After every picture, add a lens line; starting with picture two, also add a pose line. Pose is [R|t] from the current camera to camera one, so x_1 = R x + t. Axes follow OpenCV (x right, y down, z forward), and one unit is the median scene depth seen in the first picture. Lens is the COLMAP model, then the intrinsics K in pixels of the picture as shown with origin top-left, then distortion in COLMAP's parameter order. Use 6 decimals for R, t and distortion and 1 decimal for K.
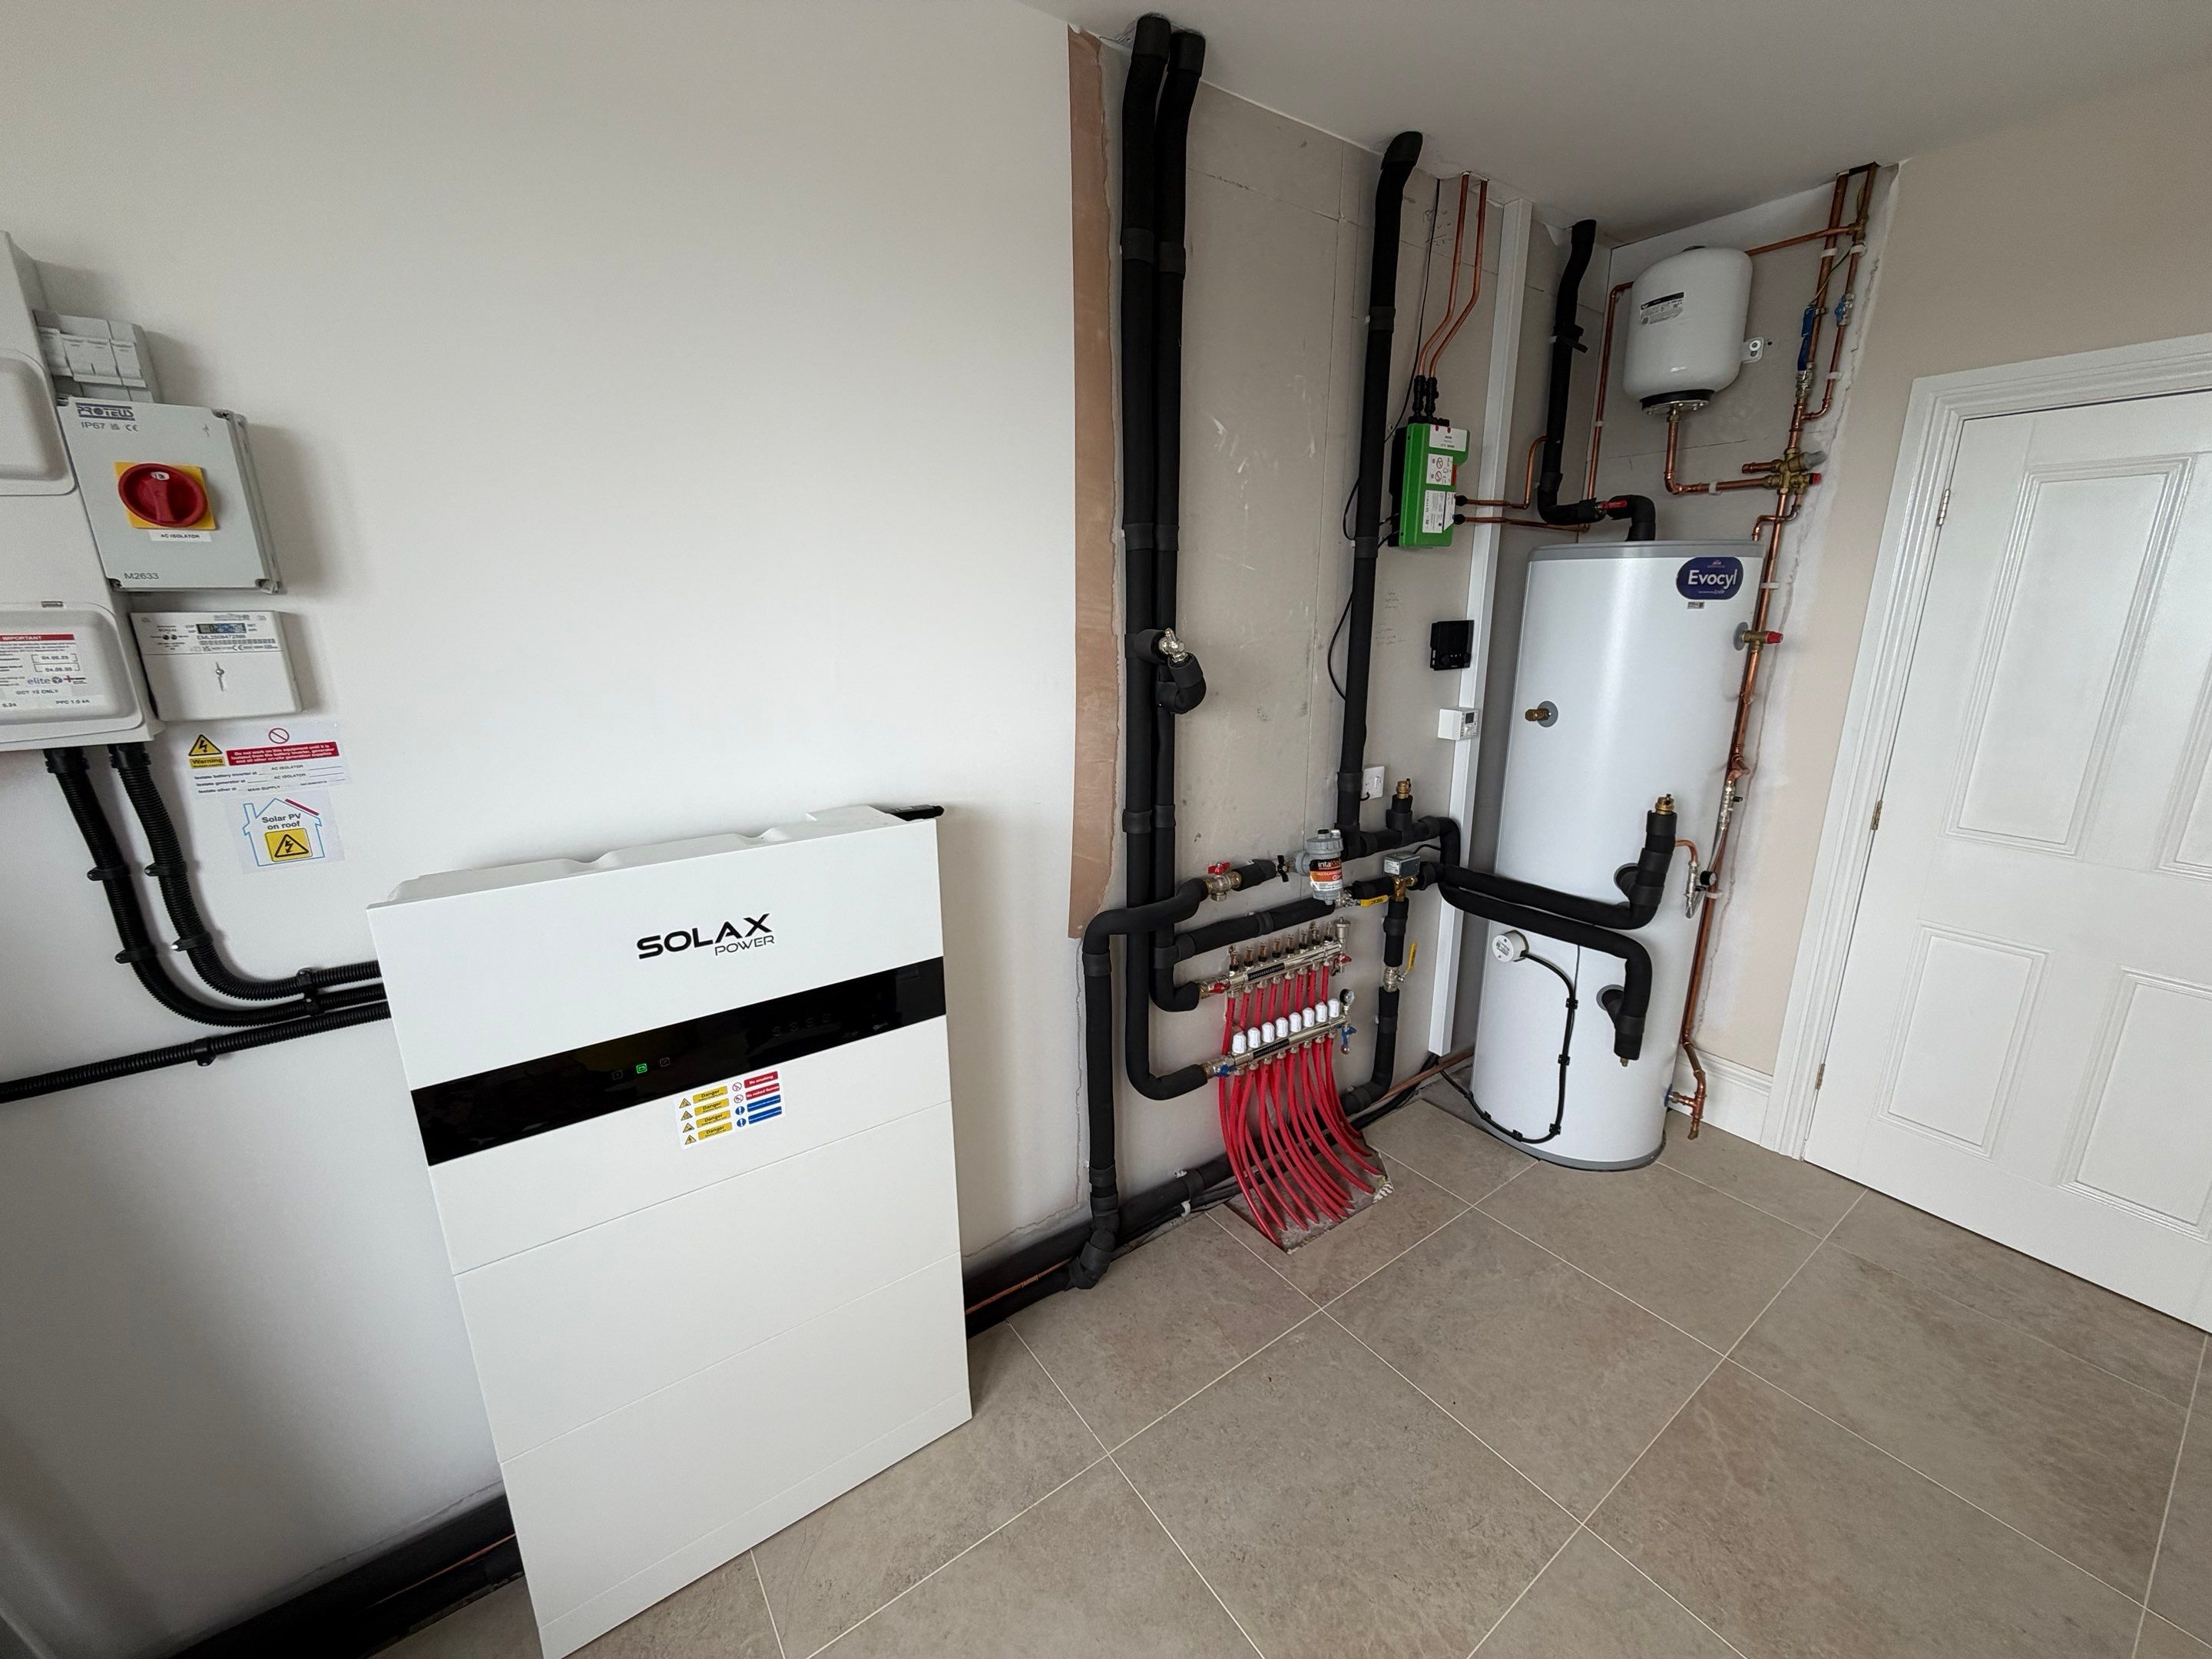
lens RADIAL K [[891.2, 0, 1118.9], [0, 891.2, 827.5], [0, 0, 1]] dist [-0.000281, 0.000667]
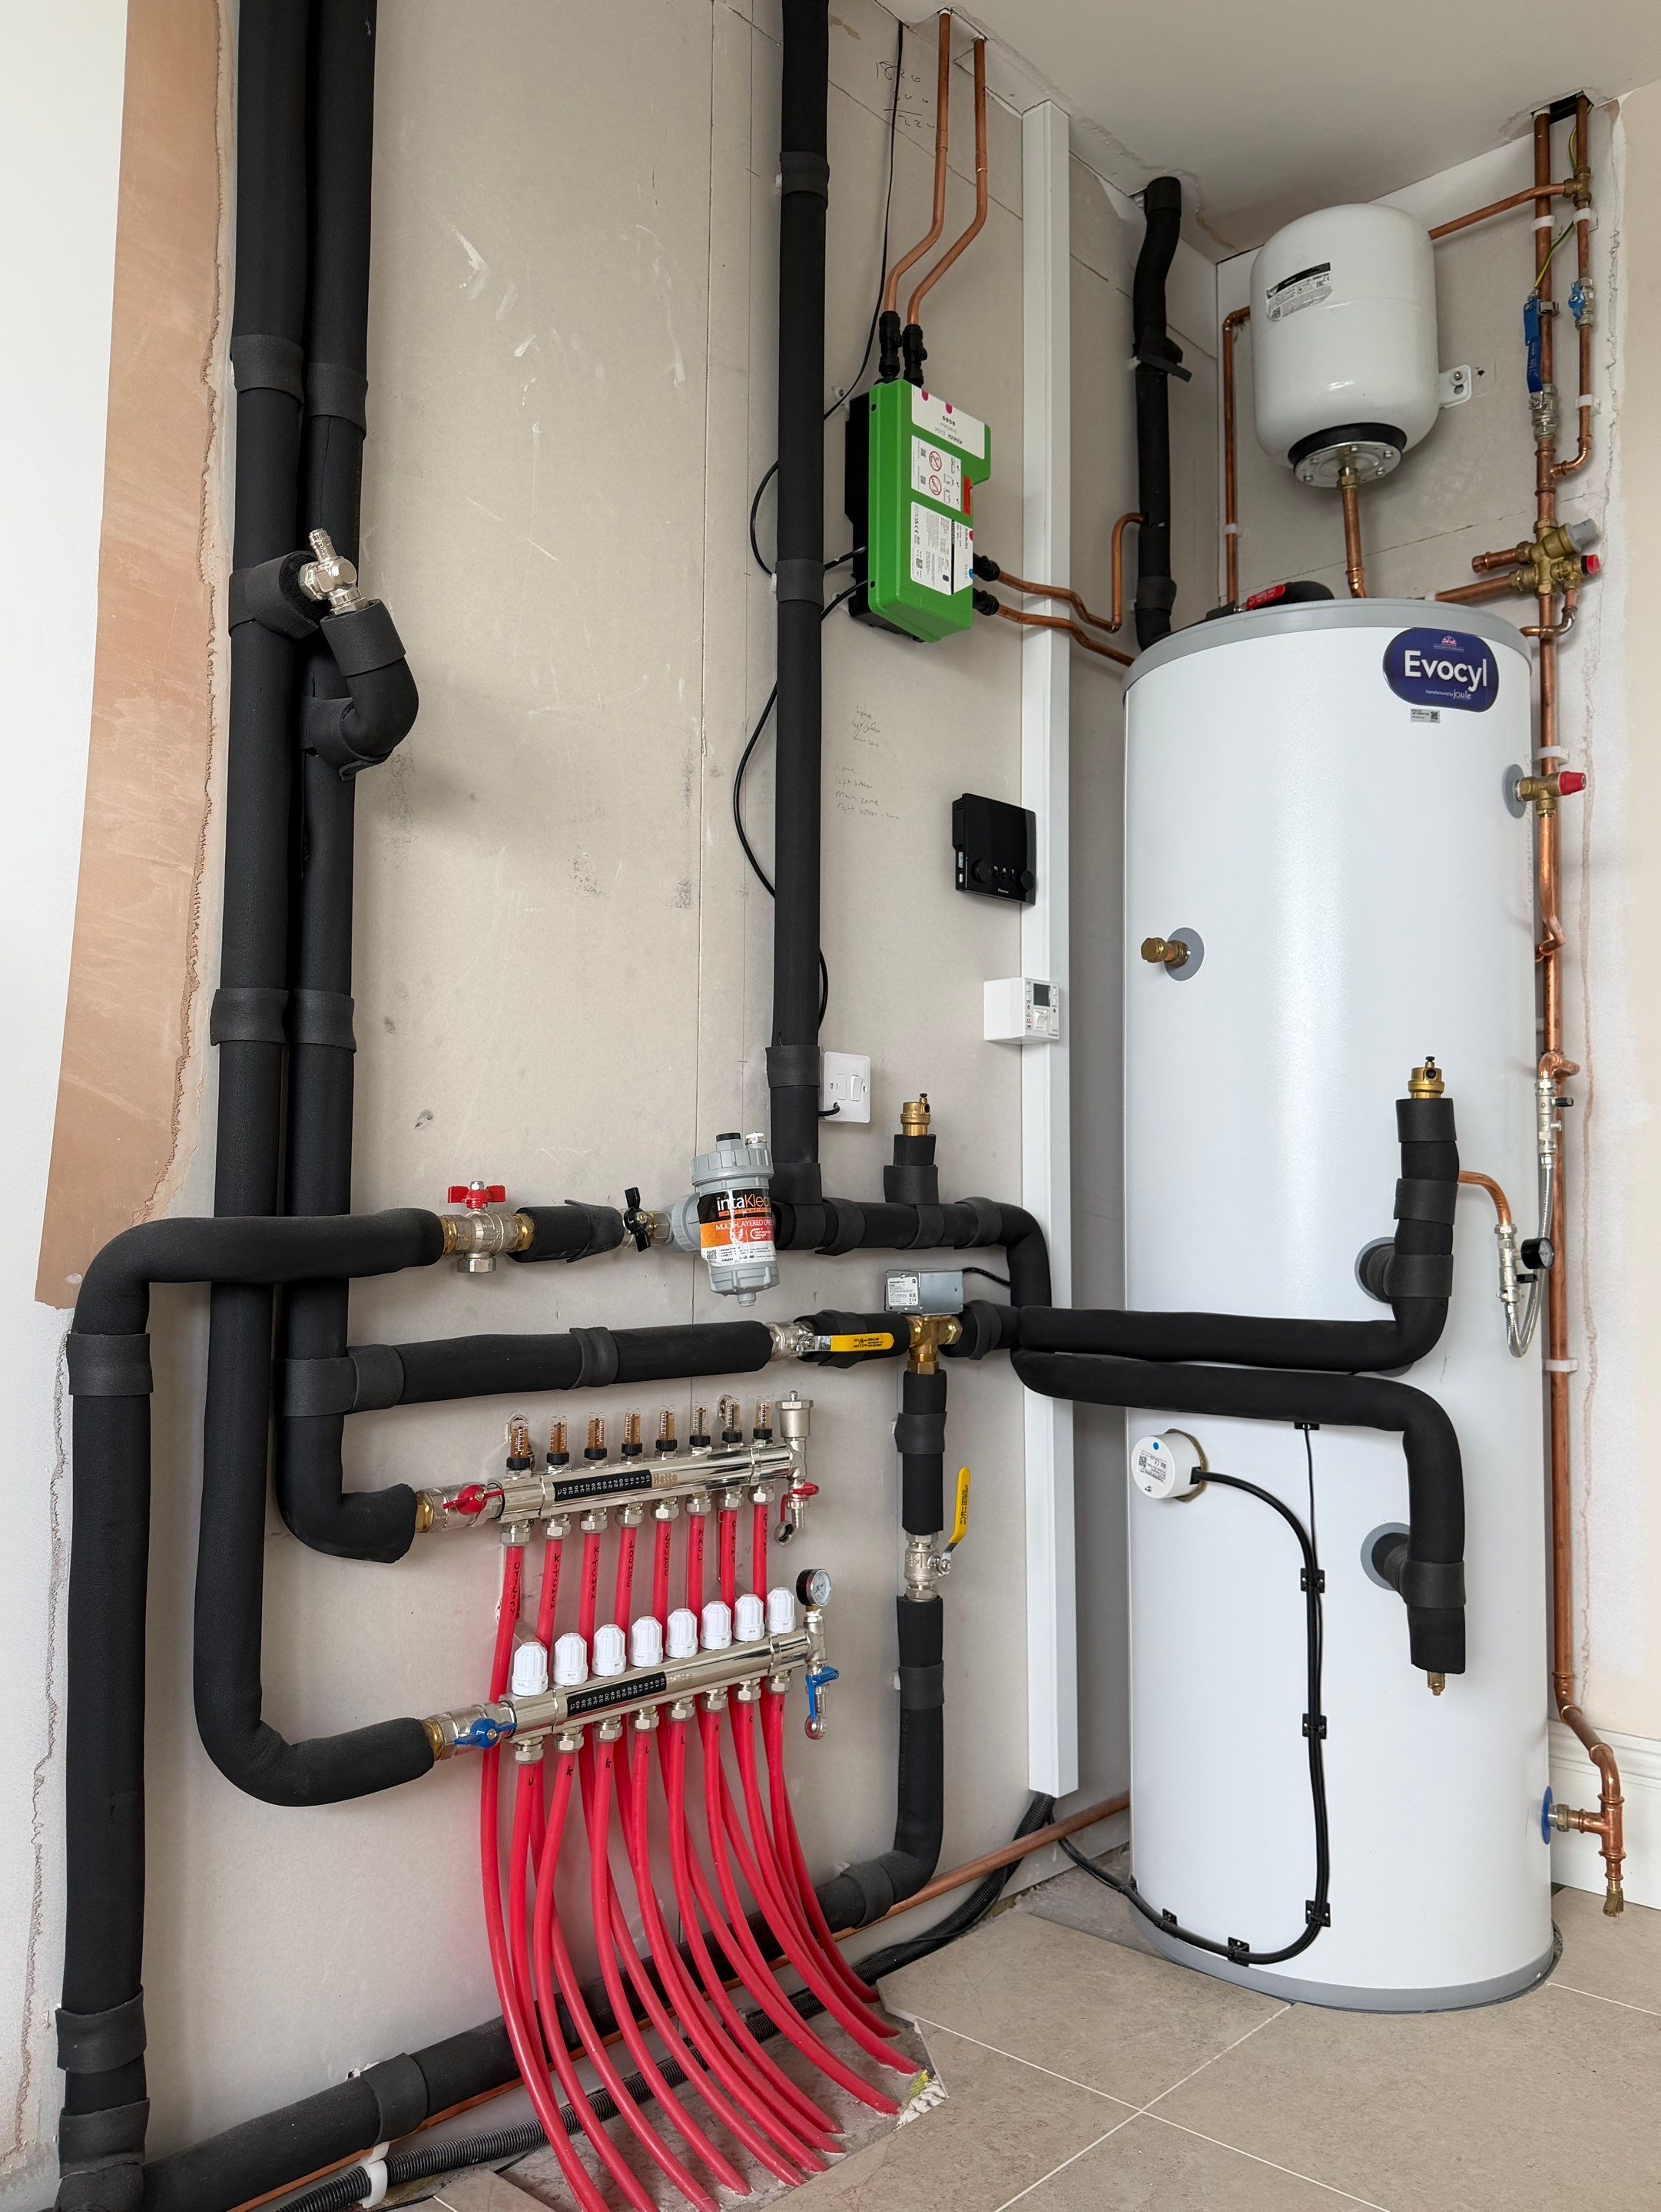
lens RADIAL K [[1721.8, 0, 845.8], [0, 1721.8, 1110.1], [0, 0, 1]] dist [0.036626, -0.047169]
pose [[0.978325, 0.022278, 0.205872, 0.110182], [0.043385, 0.950077, -0.308984, 0.252844], [-0.202478, 0.311219, 0.928518, 0.195851]]
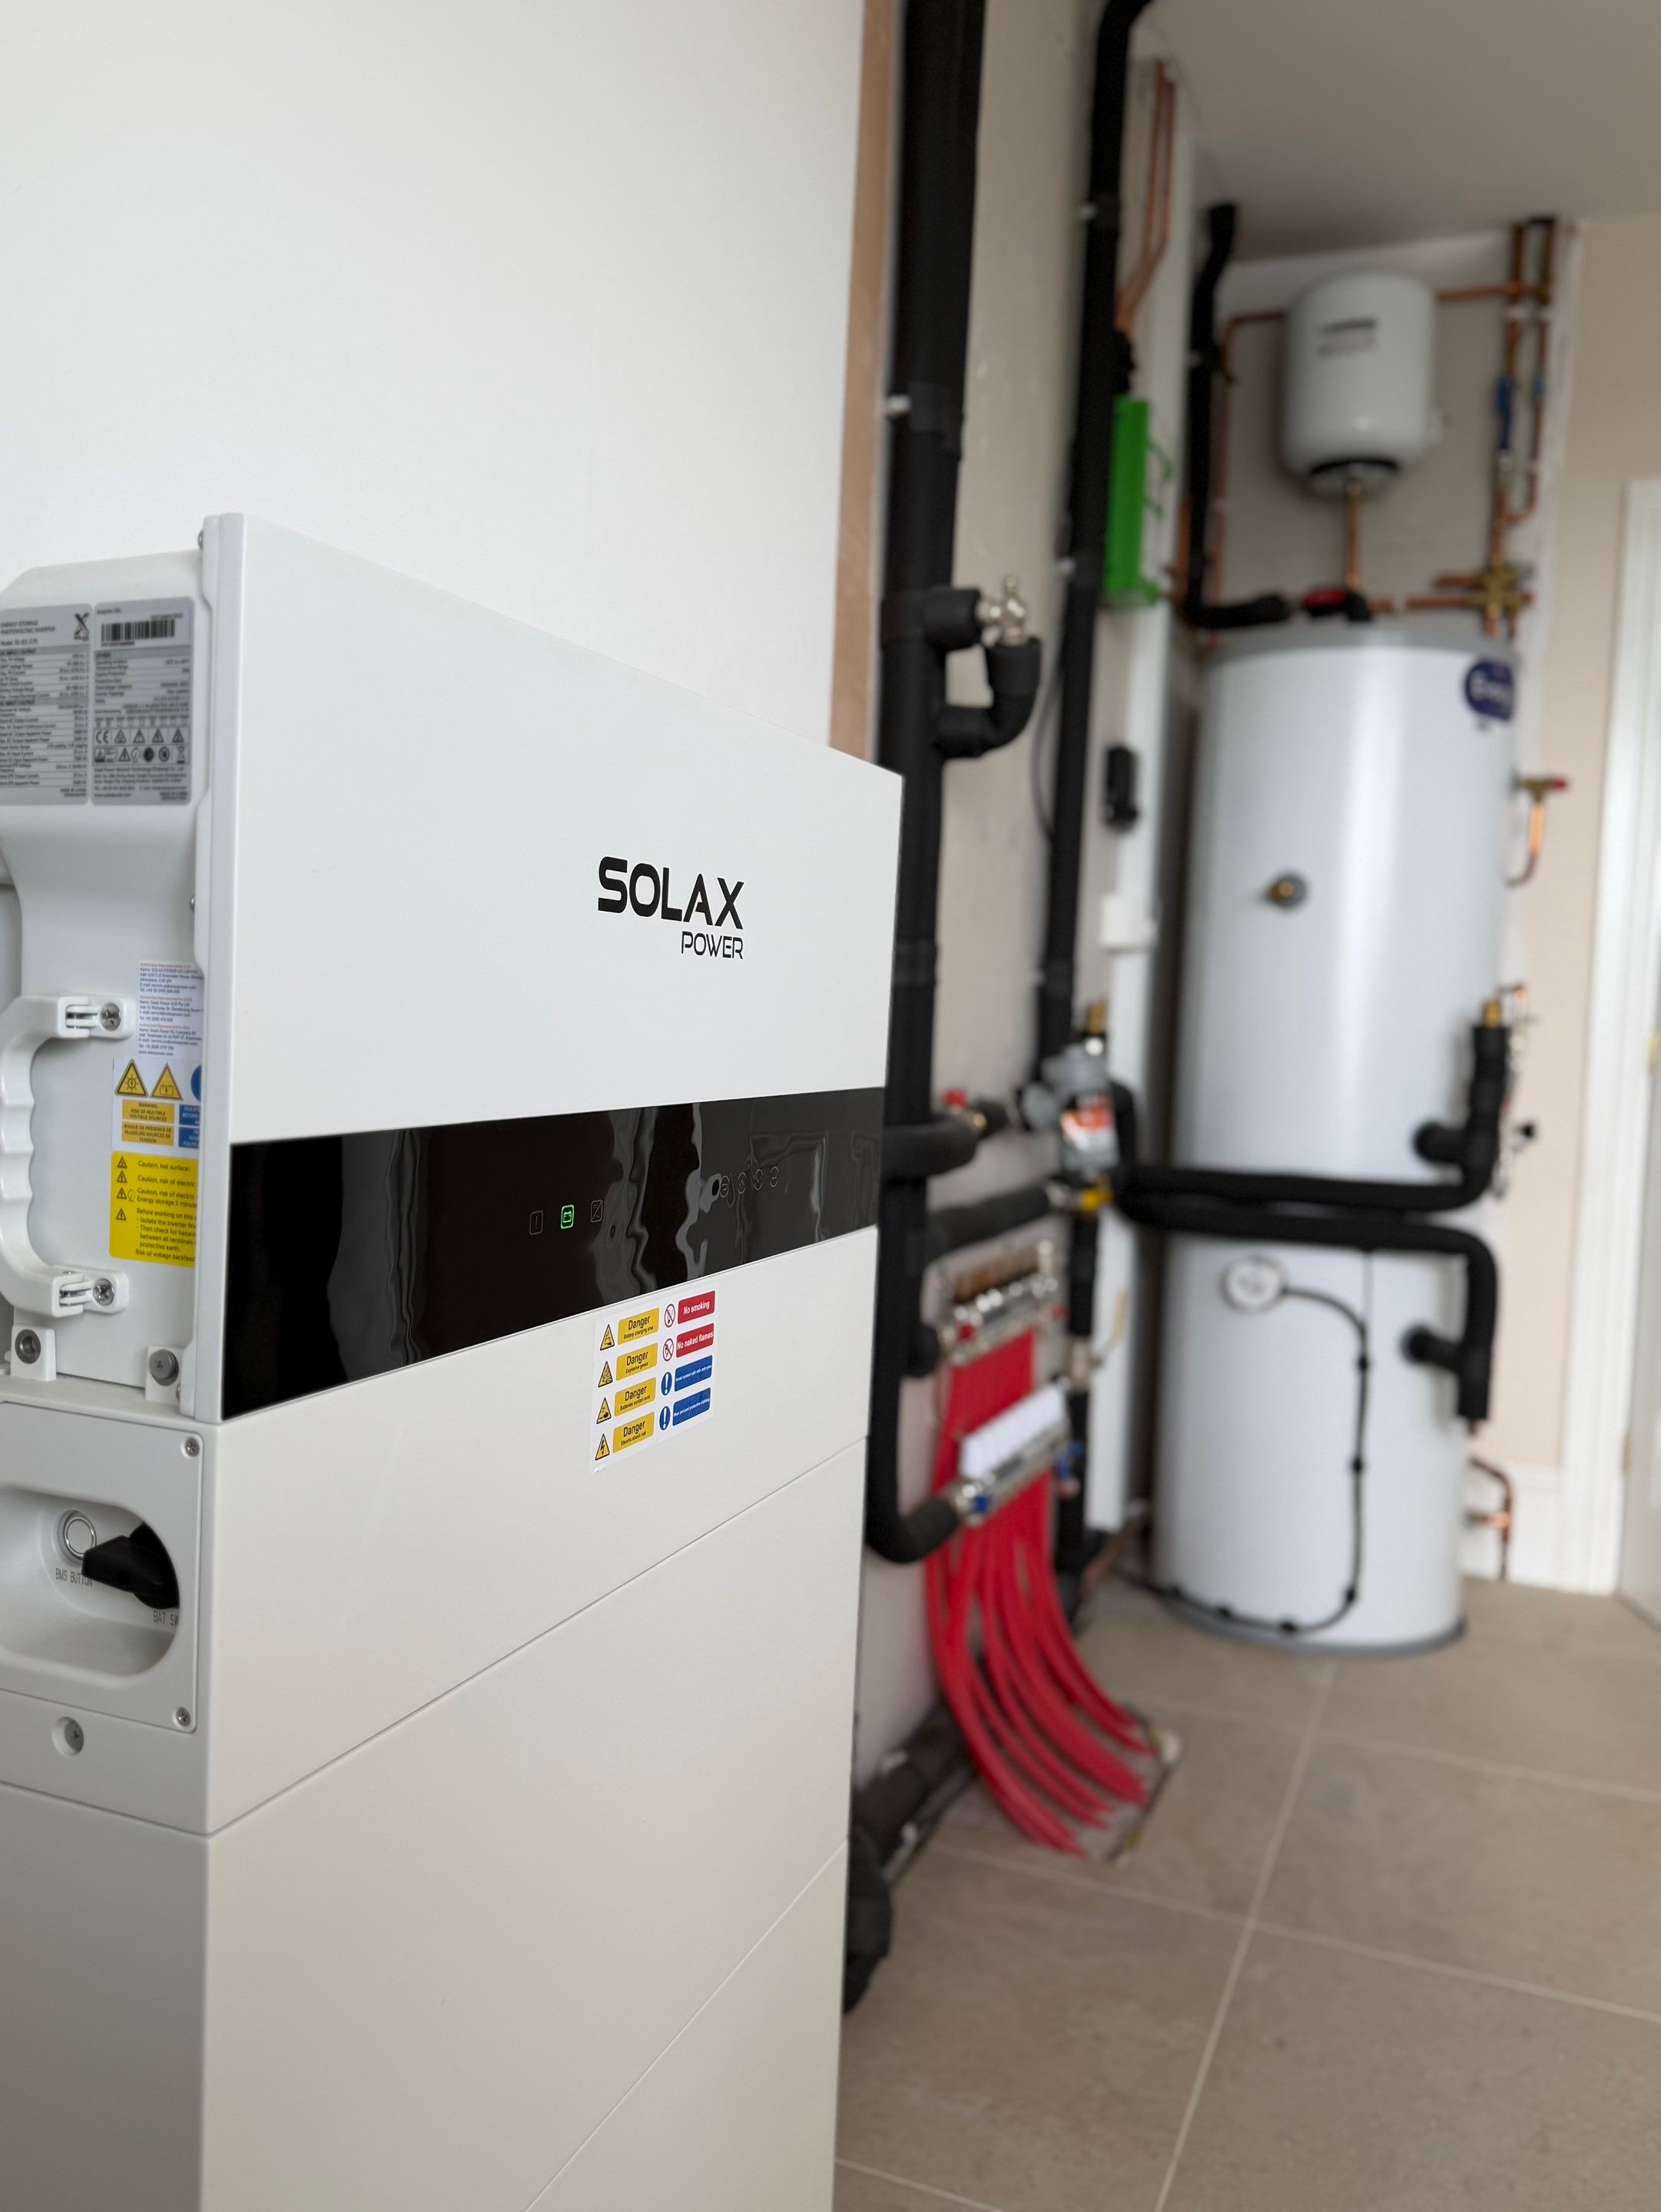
lens RADIAL K [[1721.8, 0, 820.3], [0, 1721.8, 1098.7], [0, 0, 1]] dist [0.036626, -0.047169]
pose [[0.854177, 0.007319, 0.519931, -0.460527], [0.091440, 0.982205, -0.164051, 0.196263], [-0.511880, 0.187671, 0.838307, 0.184692]]
